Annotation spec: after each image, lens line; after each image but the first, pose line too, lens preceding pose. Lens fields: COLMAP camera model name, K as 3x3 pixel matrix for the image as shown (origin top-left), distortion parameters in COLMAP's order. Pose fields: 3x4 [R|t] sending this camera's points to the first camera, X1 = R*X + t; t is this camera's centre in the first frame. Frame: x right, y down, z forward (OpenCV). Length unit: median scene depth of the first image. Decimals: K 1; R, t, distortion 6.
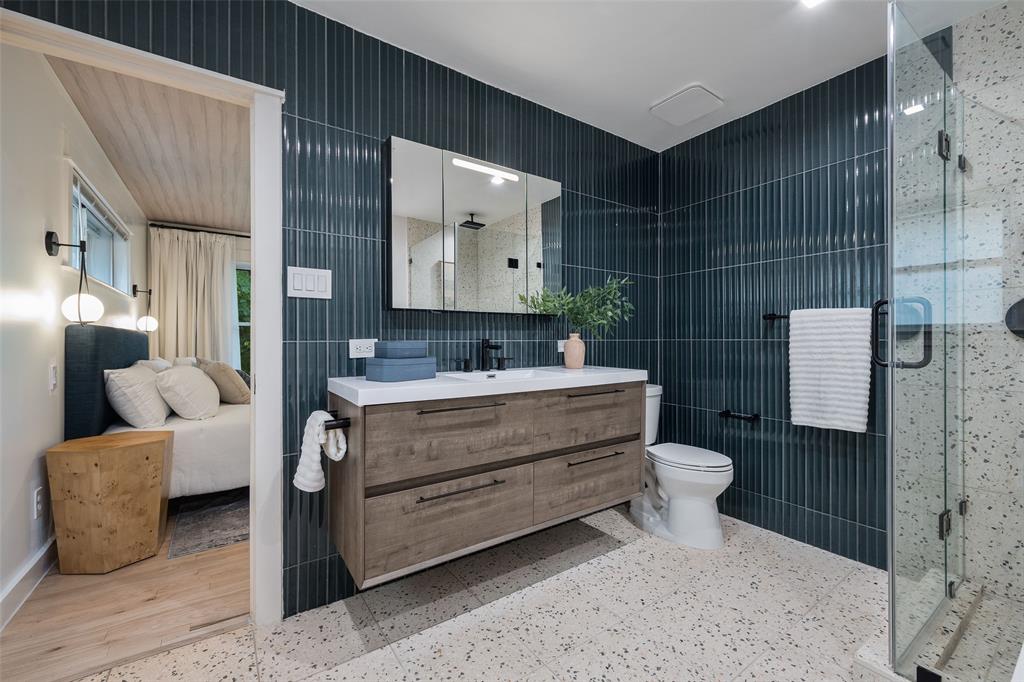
lens RADIAL K [[407.7, 0, 501.0], [0, 407.7, 342.2], [0, 0, 1]] dist [-0.011458, -0.000359]
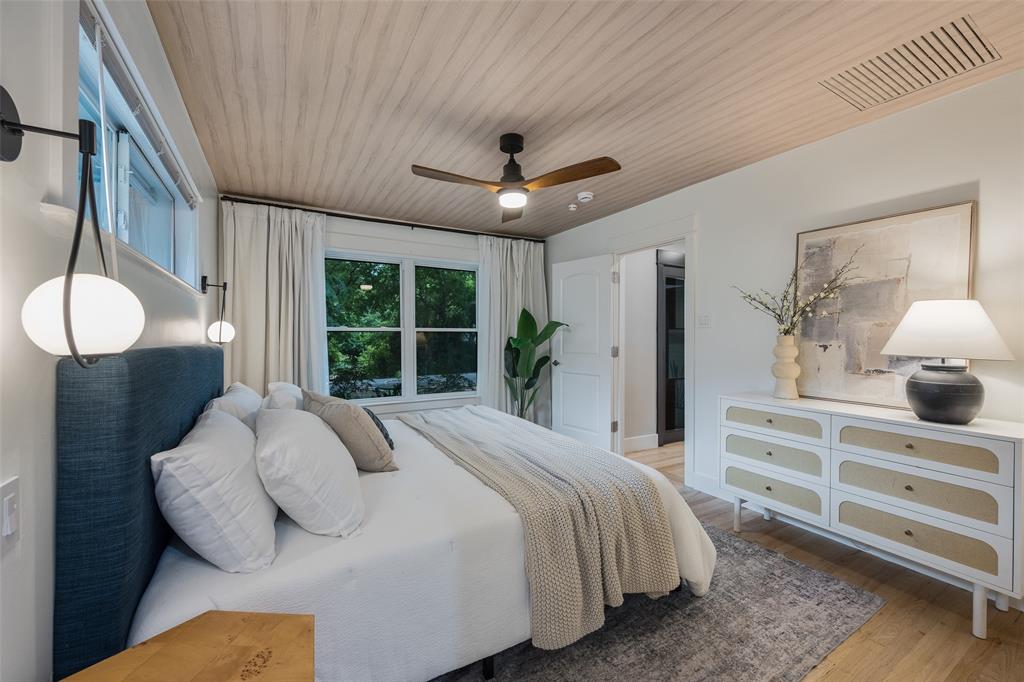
lens RADIAL K [[407.7, 0, 518.4], [0, 407.7, 338.9], [0, 0, 1]] dist [-0.011458, -0.000359]
pose [[0.998029, -0.001410, -0.062740, -0.430598], [0.001217, 0.999994, -0.003104, -0.042363], [0.062744, 0.003022, 0.998025, 0.452032]]
